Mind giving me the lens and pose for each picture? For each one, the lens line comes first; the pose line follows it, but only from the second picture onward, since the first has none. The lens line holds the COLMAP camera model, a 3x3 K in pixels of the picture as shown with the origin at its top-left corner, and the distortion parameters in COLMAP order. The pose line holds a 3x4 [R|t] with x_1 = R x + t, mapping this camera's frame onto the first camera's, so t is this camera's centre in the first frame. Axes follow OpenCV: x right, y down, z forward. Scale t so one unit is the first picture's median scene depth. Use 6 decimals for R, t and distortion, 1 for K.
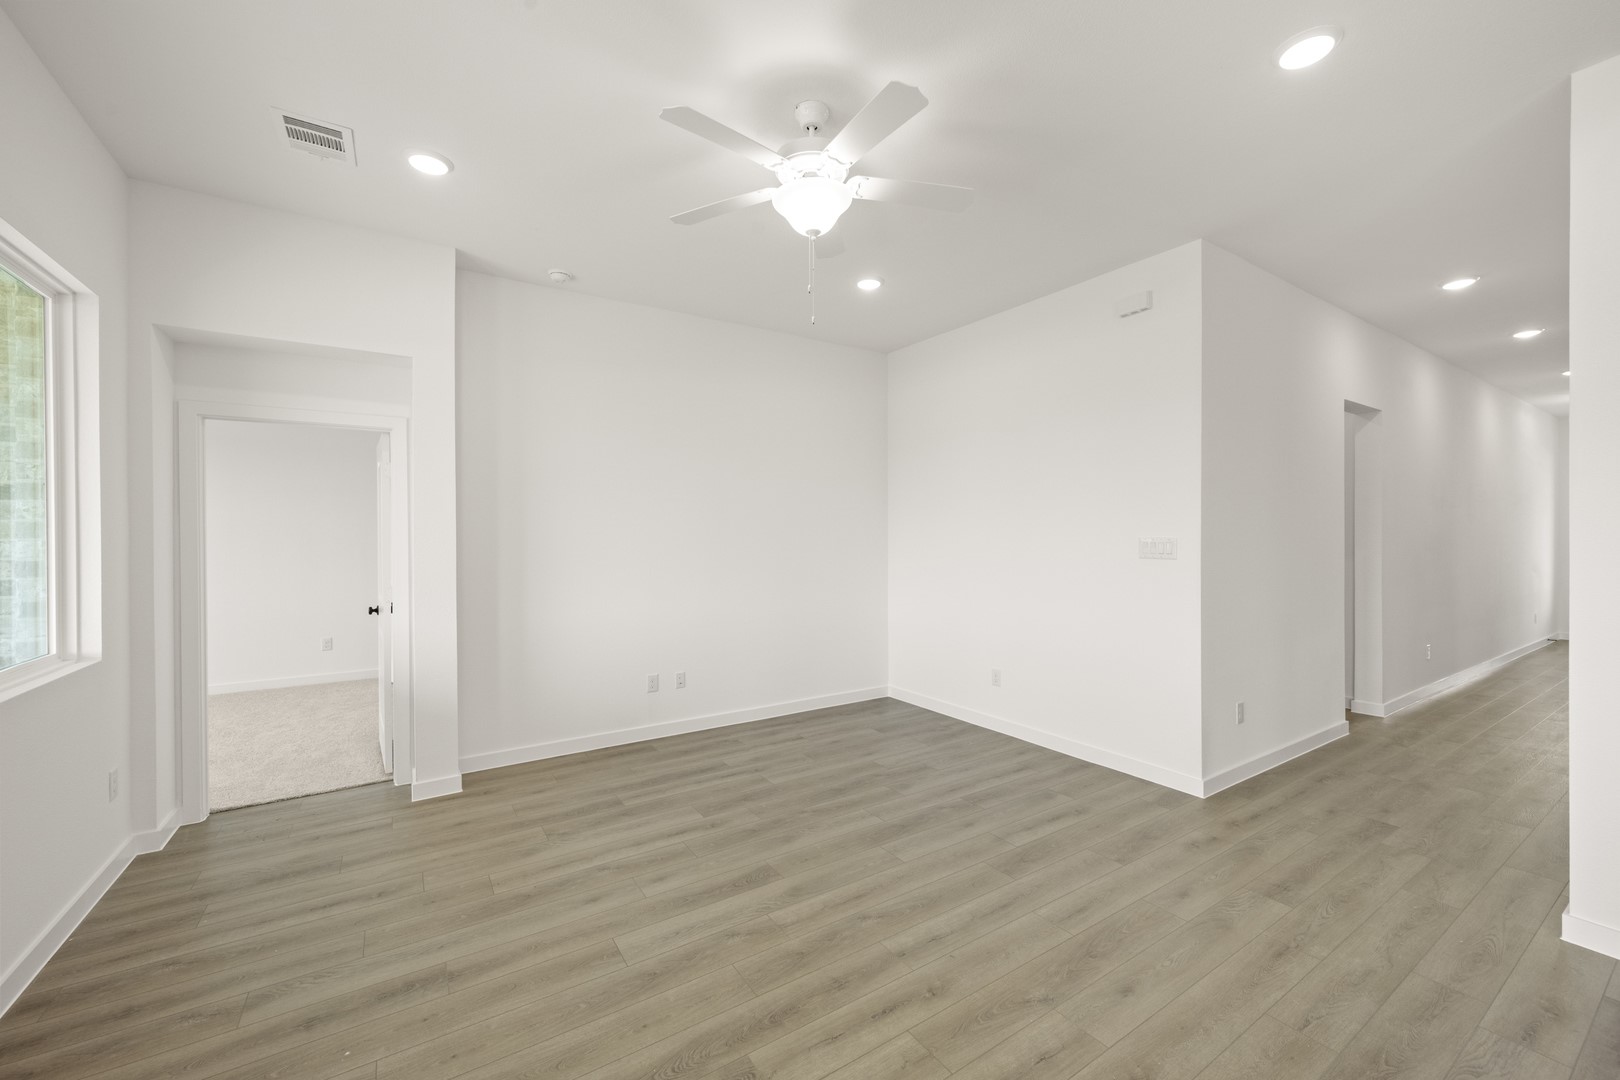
lens RADIAL K [[637.4, 0, 814.2], [0, 637.4, 547.4], [0, 0, 1]] dist [-0.001029, 0.000314]
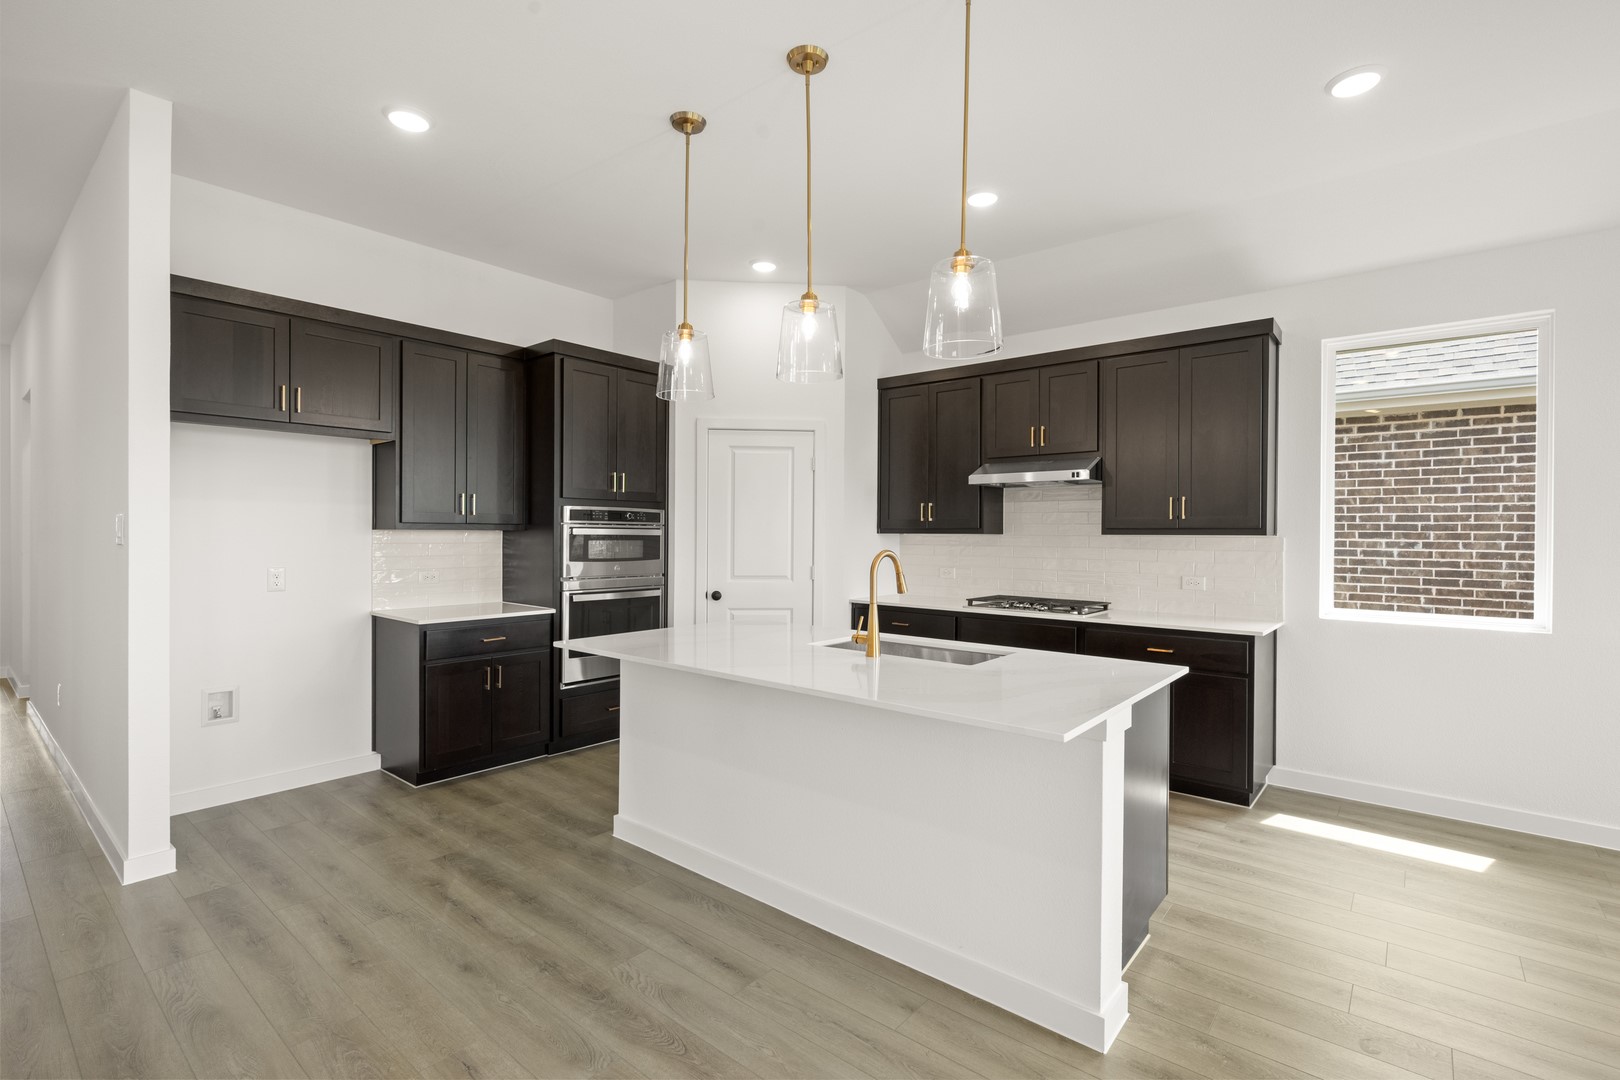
lens RADIAL K [[738.1, 0, 814.8], [0, 738.1, 535.3], [0, 0, 1]] dist [0.002382, 0.000361]
pose [[-0.292758, -0.002670, 0.956183, -0.278911], [0.009664, 0.999937, 0.005751, 0.022052], [-0.956138, 0.010924, -0.292713, 0.186535]]
